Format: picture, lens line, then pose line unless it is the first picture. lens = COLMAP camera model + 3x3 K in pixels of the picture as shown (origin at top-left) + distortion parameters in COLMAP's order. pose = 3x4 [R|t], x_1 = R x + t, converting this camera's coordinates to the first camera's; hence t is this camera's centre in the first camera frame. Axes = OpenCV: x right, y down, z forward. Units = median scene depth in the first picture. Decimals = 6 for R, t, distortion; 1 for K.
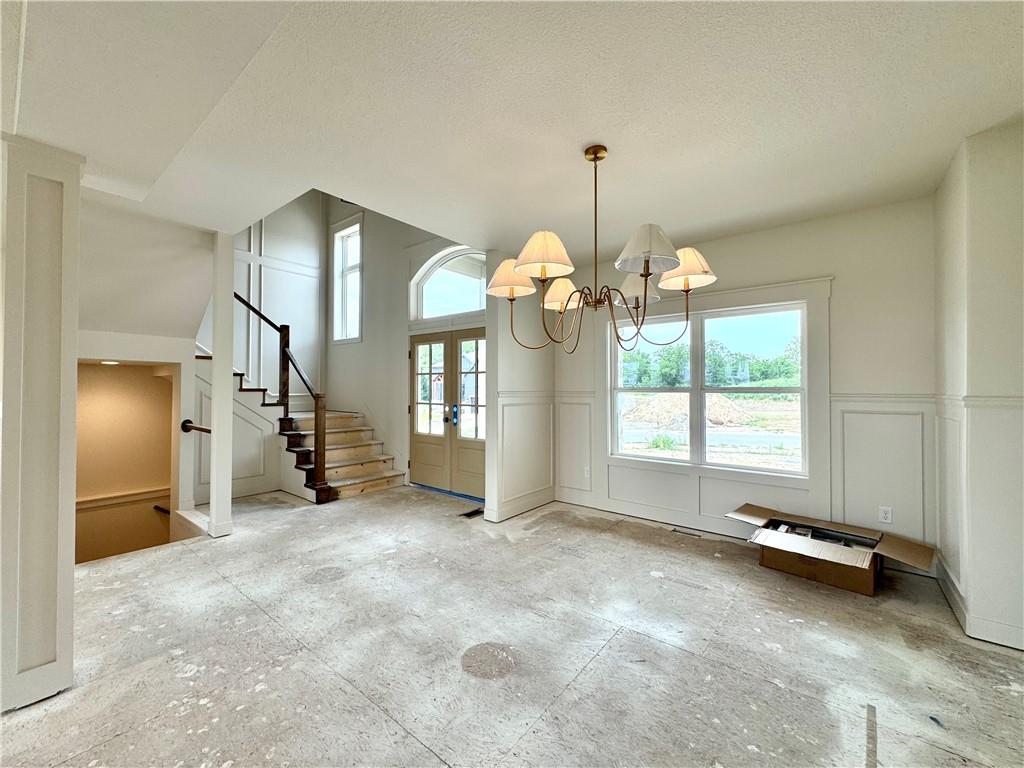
lens RADIAL K [[409.7, 0, 512.0], [0, 409.7, 384.0], [0, 0, 1]] dist [-0.002217, -0.000002]
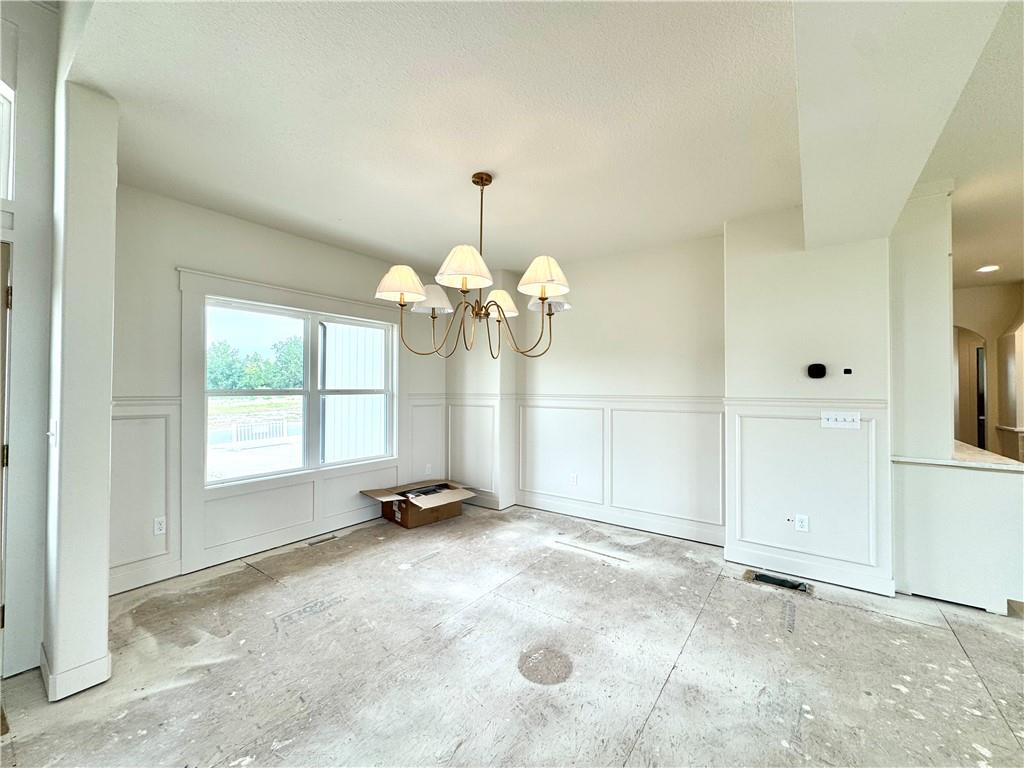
lens RADIAL K [[409.7, 0, 512.0], [0, 409.7, 384.0], [0, 0, 1]] dist [-0.002217, -0.000002]
pose [[-0.044716, 0.011952, 0.998928, -0.774437], [-0.014121, 0.999821, -0.012595, 0.001139], [-0.998900, -0.014669, -0.044539, 0.830896]]
